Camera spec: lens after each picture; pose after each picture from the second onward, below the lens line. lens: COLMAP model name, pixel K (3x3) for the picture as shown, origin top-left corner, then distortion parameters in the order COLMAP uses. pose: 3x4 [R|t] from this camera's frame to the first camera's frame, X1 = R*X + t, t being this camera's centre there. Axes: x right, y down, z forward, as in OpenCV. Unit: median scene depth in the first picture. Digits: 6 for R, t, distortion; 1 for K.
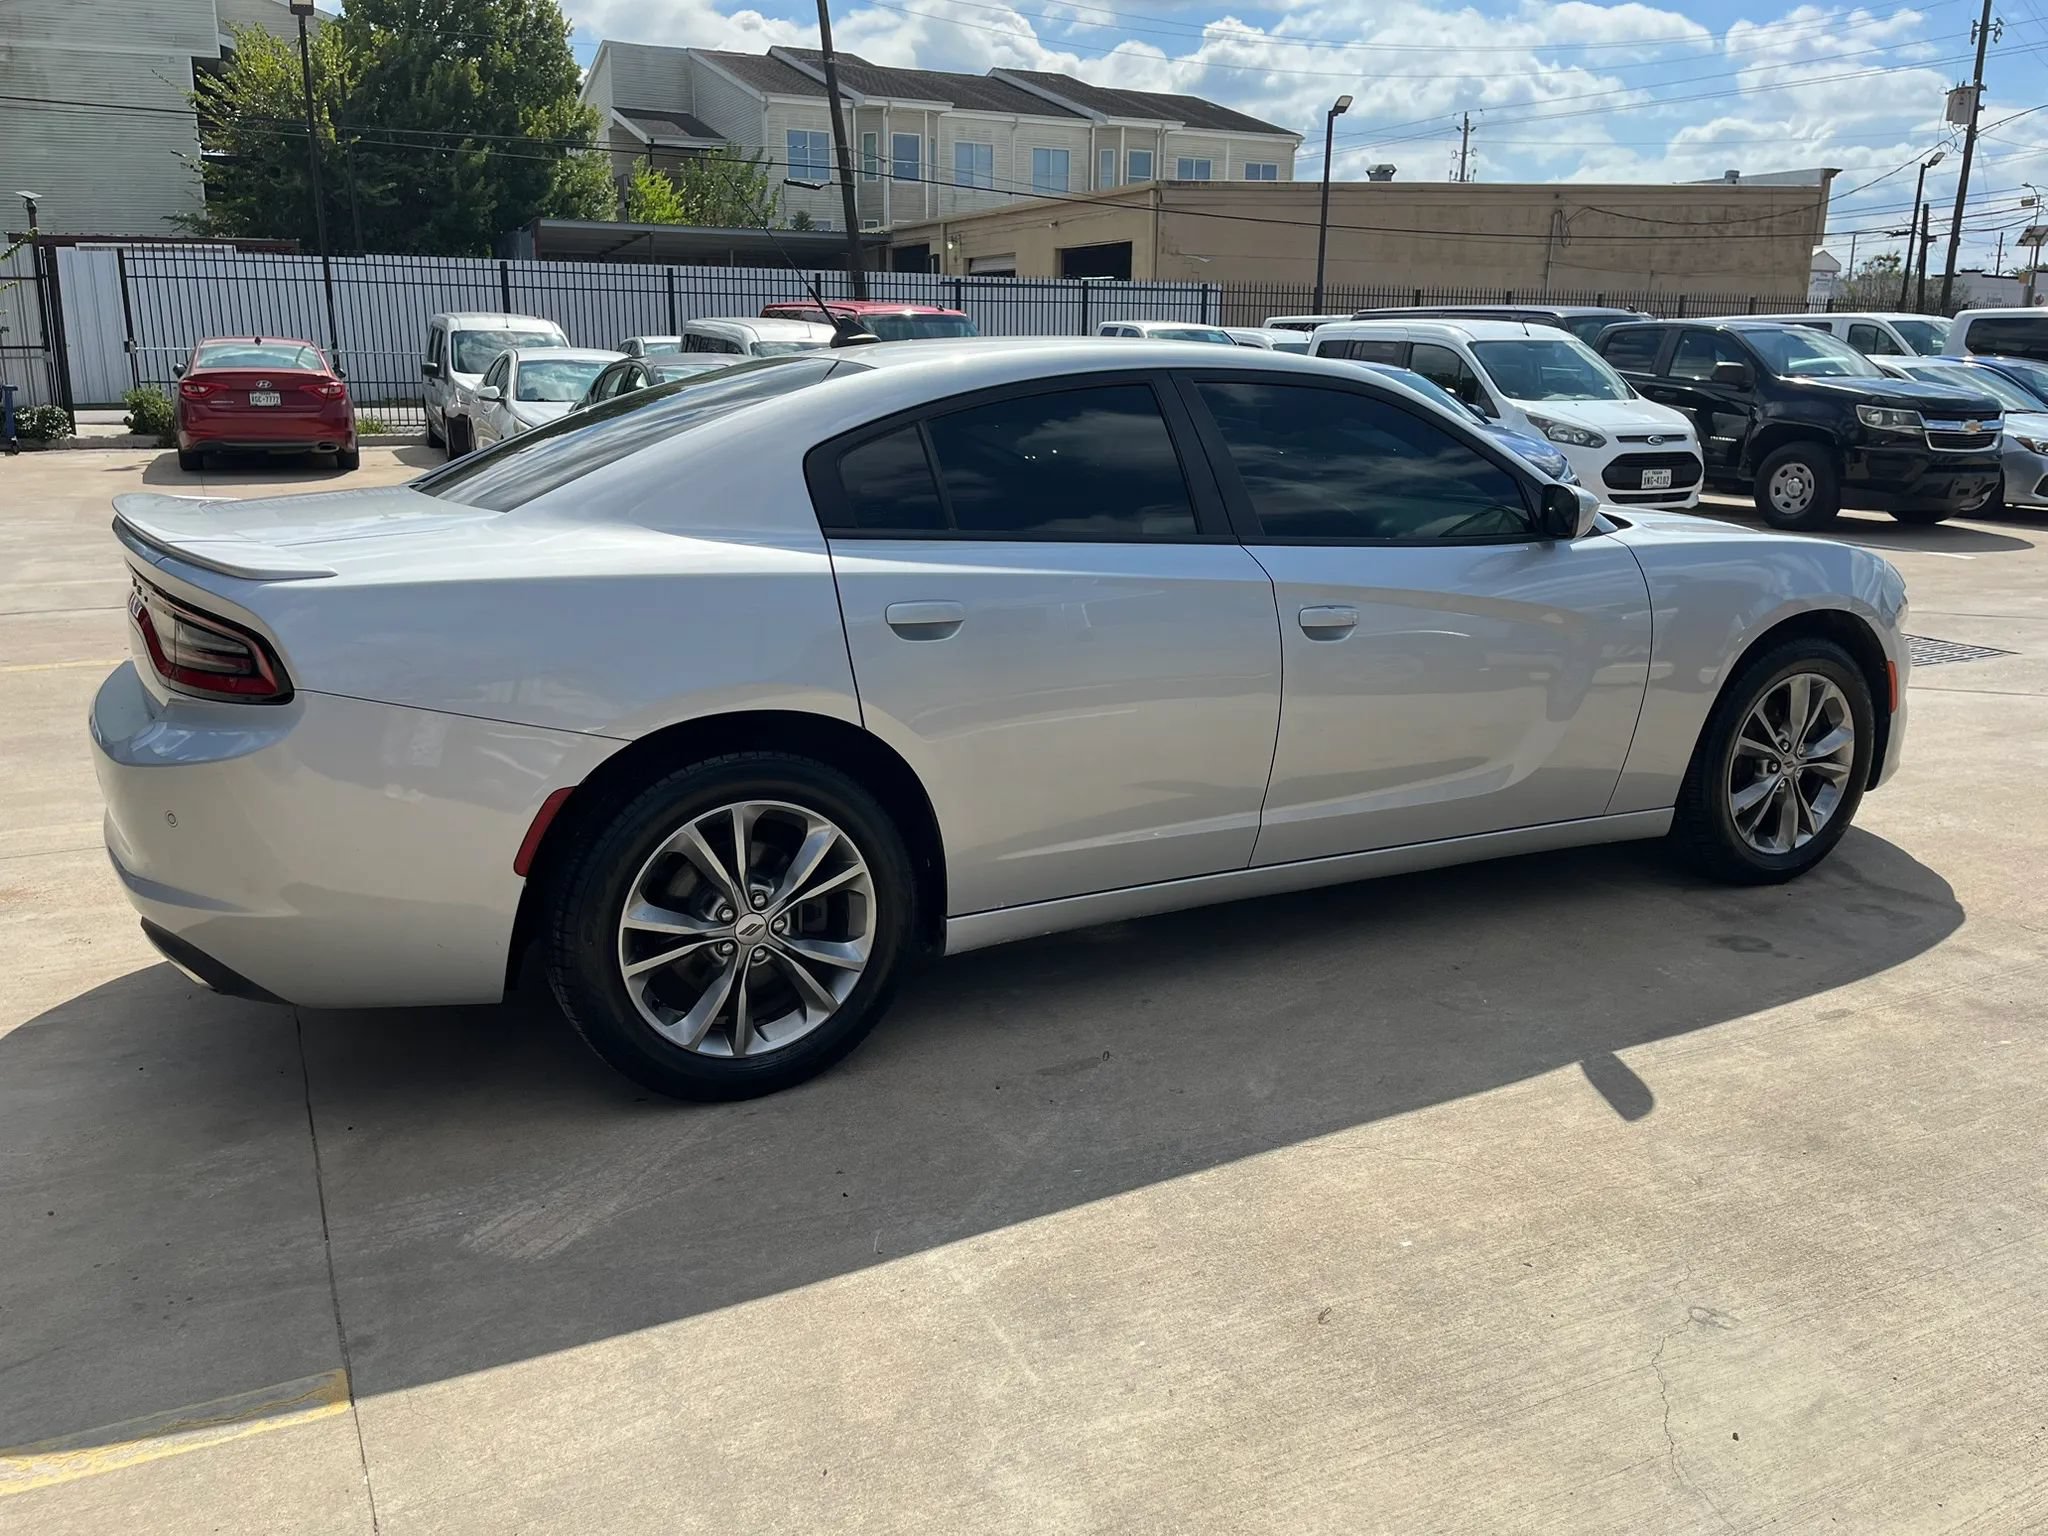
lens RADIAL K [[1552.8, 0, 1016.0], [0, 1552.8, 775.9], [0, 0, 1]] dist [0.078025, -0.111982]
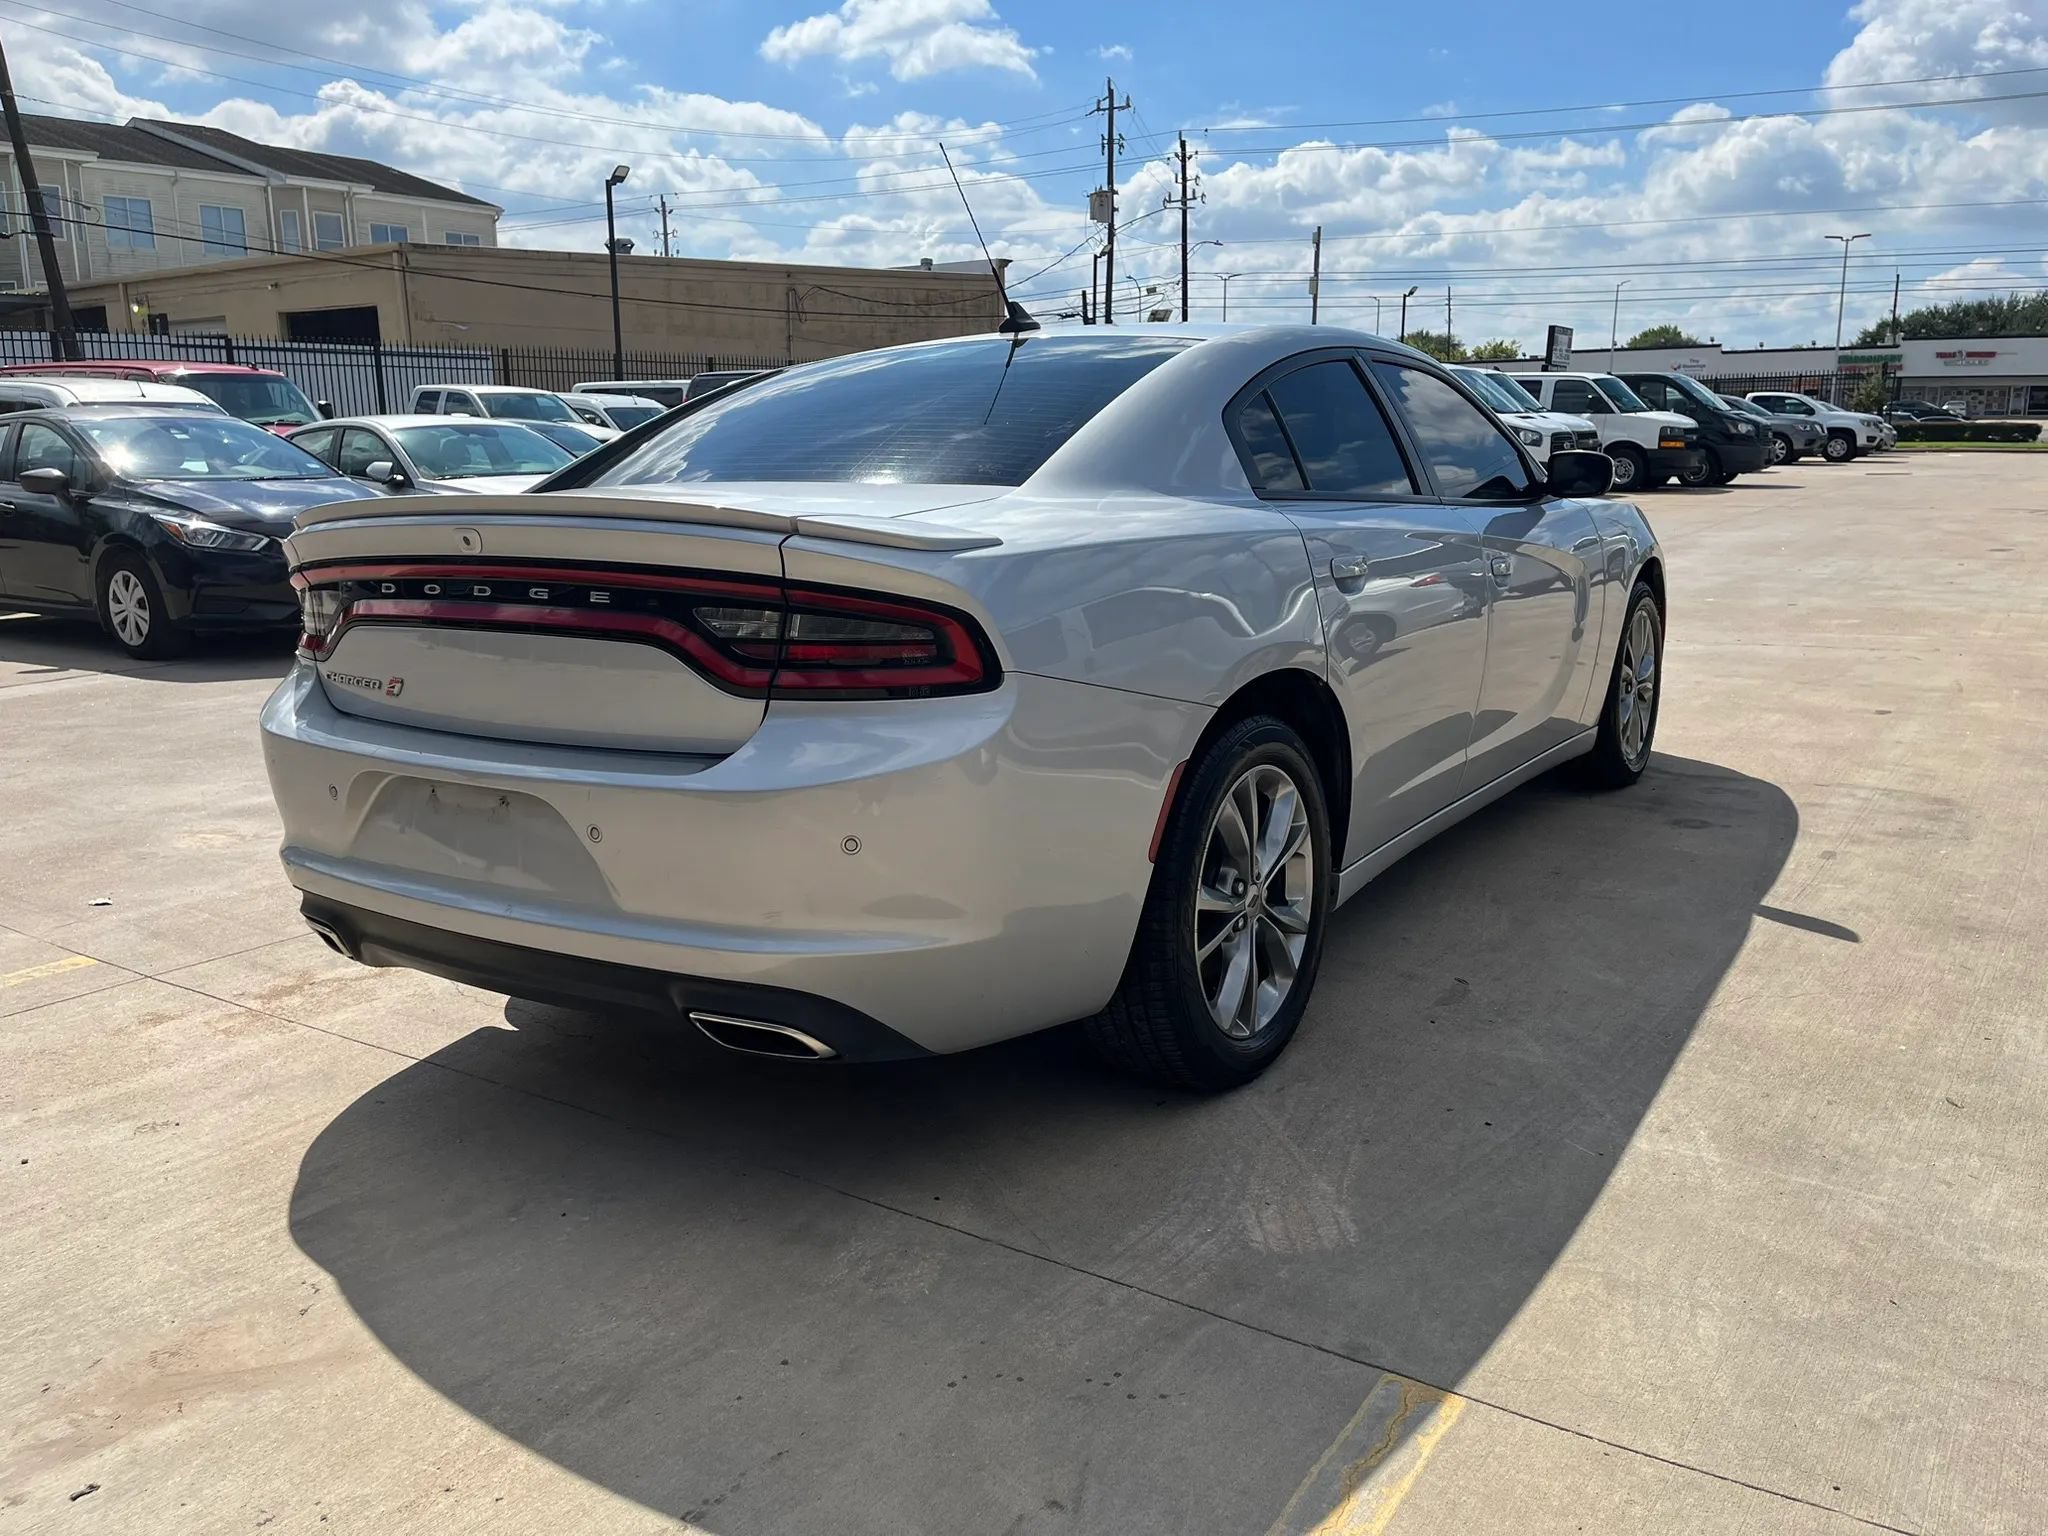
lens RADIAL K [[1552.8, 0, 1014.2], [0, 1552.8, 771.9], [0, 0, 1]] dist [0.078025, -0.111982]
pose [[0.878377, -0.120073, 0.462641, -0.524723], [0.142334, 0.989728, -0.013364, 0.007616], [-0.456285, 0.077589, 0.886445, 0.141608]]
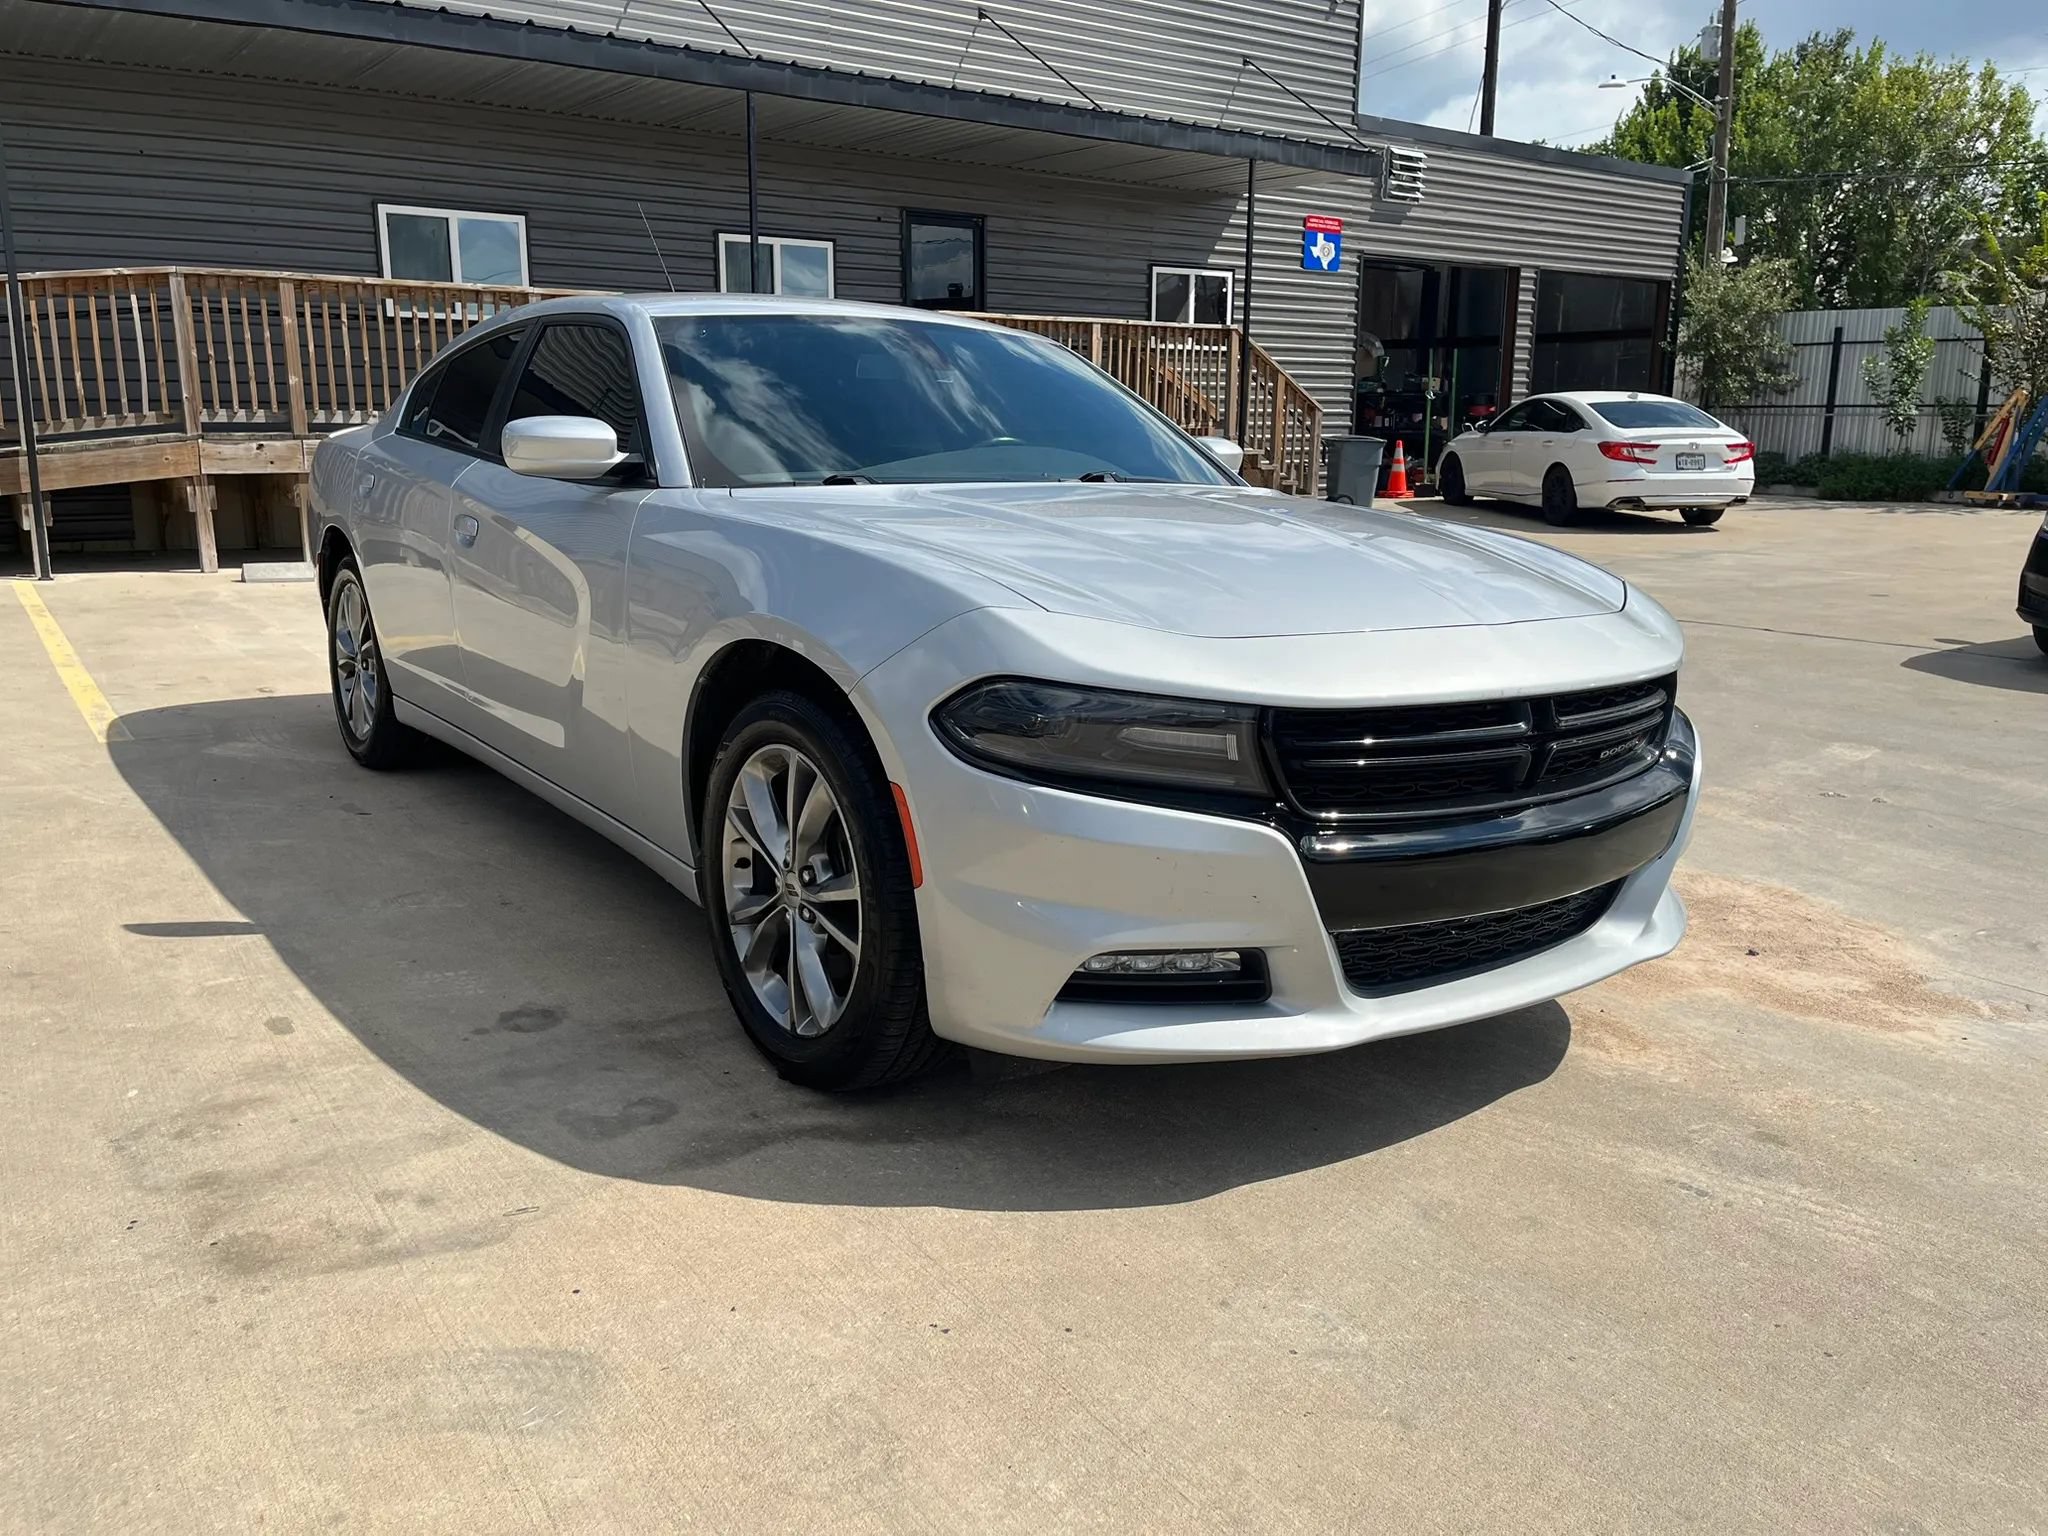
lens RADIAL K [[1552.8, 0, 1007.7], [0, 1552.8, 766.2], [0, 0, 1]] dist [0.078025, -0.111982]
pose [[0.132544, 0.208008, -0.969105, 1.129394], [-0.264098, 0.949797, 0.167744, -0.187613], [0.955345, 0.233705, 0.180825, 0.984726]]
